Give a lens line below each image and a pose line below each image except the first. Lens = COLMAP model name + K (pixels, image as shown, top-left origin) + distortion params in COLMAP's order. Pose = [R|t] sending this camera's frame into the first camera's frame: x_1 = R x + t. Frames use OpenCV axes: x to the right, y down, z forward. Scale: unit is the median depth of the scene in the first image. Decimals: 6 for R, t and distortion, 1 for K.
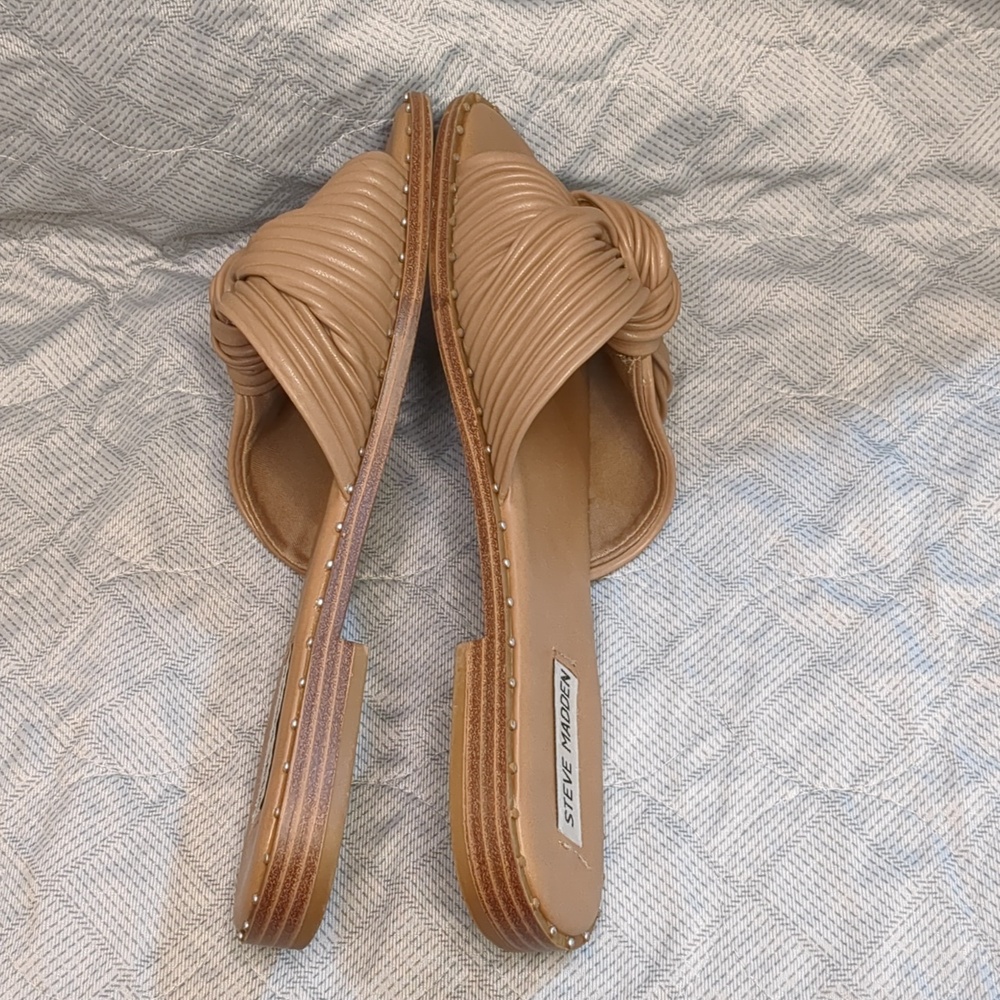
lens RADIAL K [[1816.7, 0, 500.0], [0, 1816.7, 500.0], [0, 0, 1]] dist [0.118232, -0.480832]
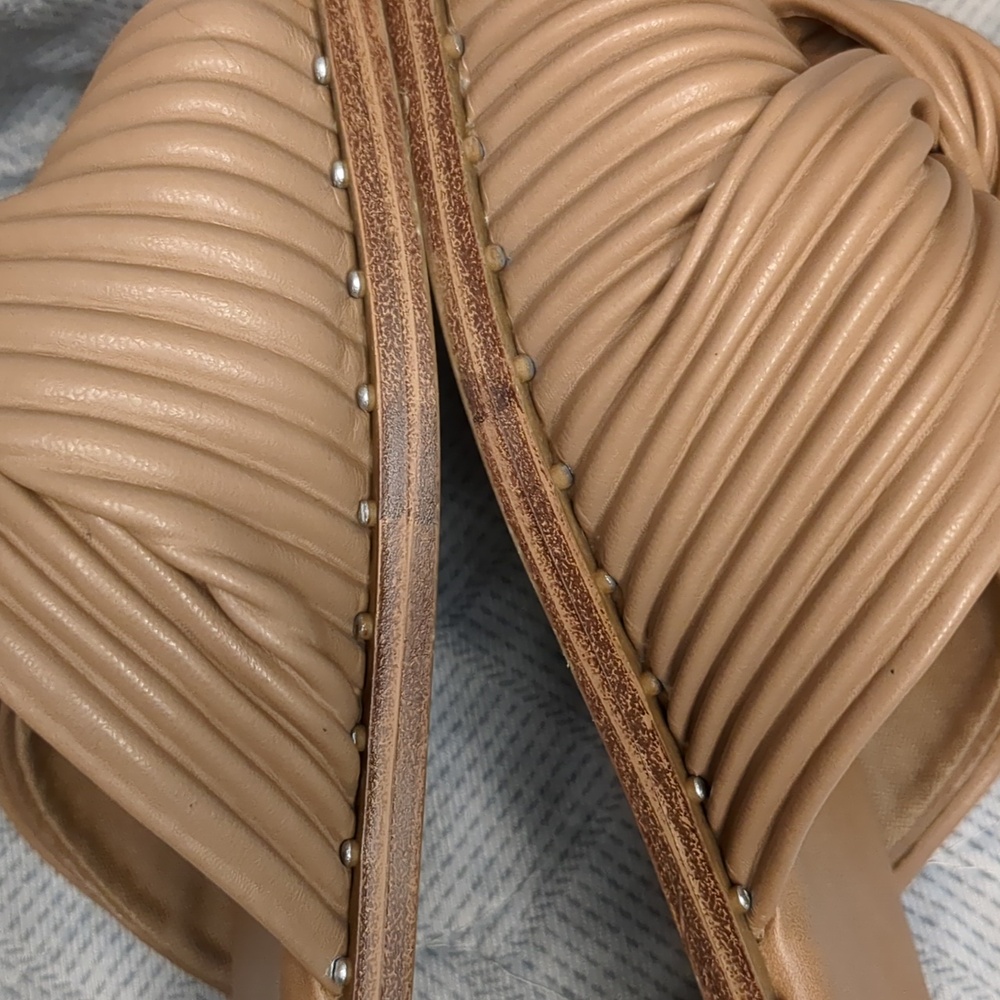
lens RADIAL K [[1816.7, 0, 500.0], [0, 1816.7, 500.0], [0, 0, 1]] dist [0.118232, -0.480832]
pose [[0.980357, -0.180187, 0.080206, -0.062707], [0.158627, 0.961994, 0.222273, -0.167950], [-0.117209, -0.205184, 0.971680, 0.653012]]
